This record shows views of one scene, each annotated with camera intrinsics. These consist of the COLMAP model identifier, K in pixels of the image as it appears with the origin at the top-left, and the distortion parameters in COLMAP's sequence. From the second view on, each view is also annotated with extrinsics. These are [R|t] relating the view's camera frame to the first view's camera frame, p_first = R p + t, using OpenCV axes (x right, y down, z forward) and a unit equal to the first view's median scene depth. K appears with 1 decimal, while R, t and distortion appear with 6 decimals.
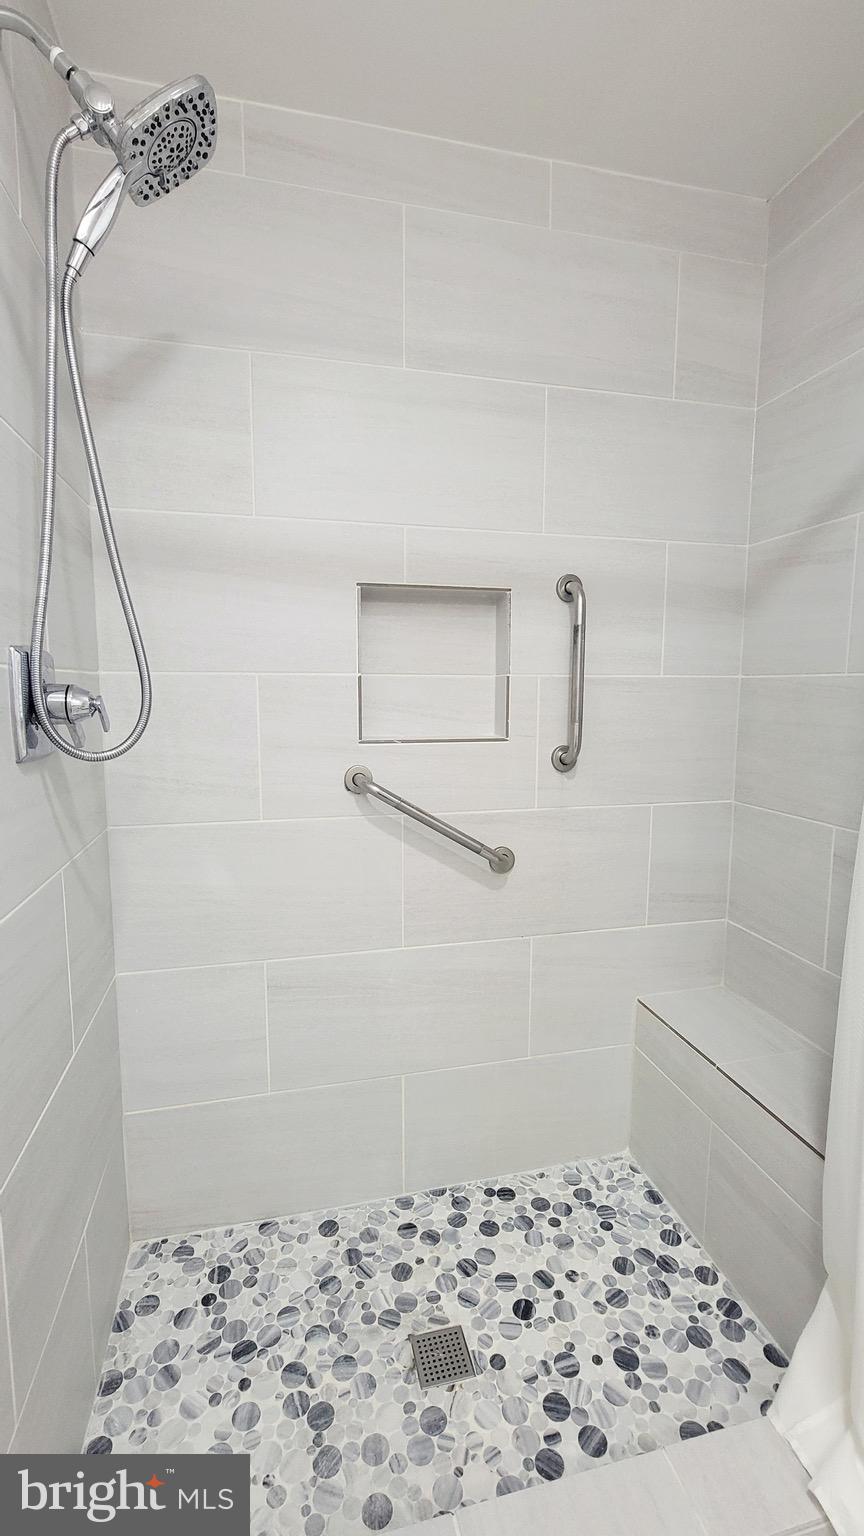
lens RADIAL K [[659.8, 0, 431.7], [0, 659.8, 764.0], [0, 0, 1]] dist [-0.005172, 0.002124]
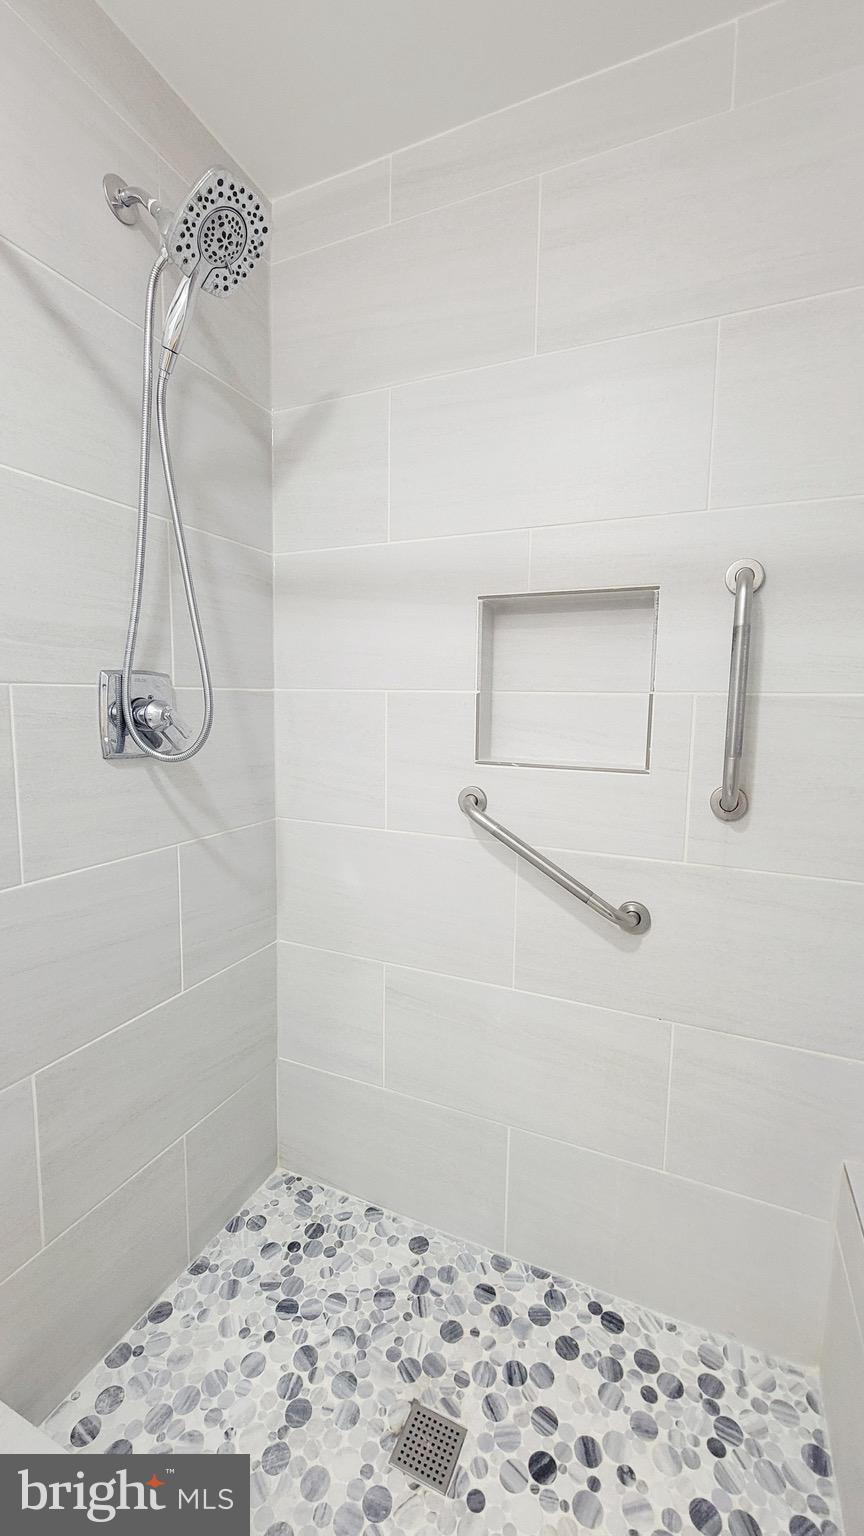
lens RADIAL K [[622.3, 0, 430.7], [0, 622.3, 765.1], [0, 0, 1]] dist [-0.006414, 0.001545]
pose [[0.791058, 0.074610, -0.607174, 0.397619], [-0.082981, 0.996448, 0.014332, -0.037353], [0.606086, 0.039047, 0.794440, 0.248960]]
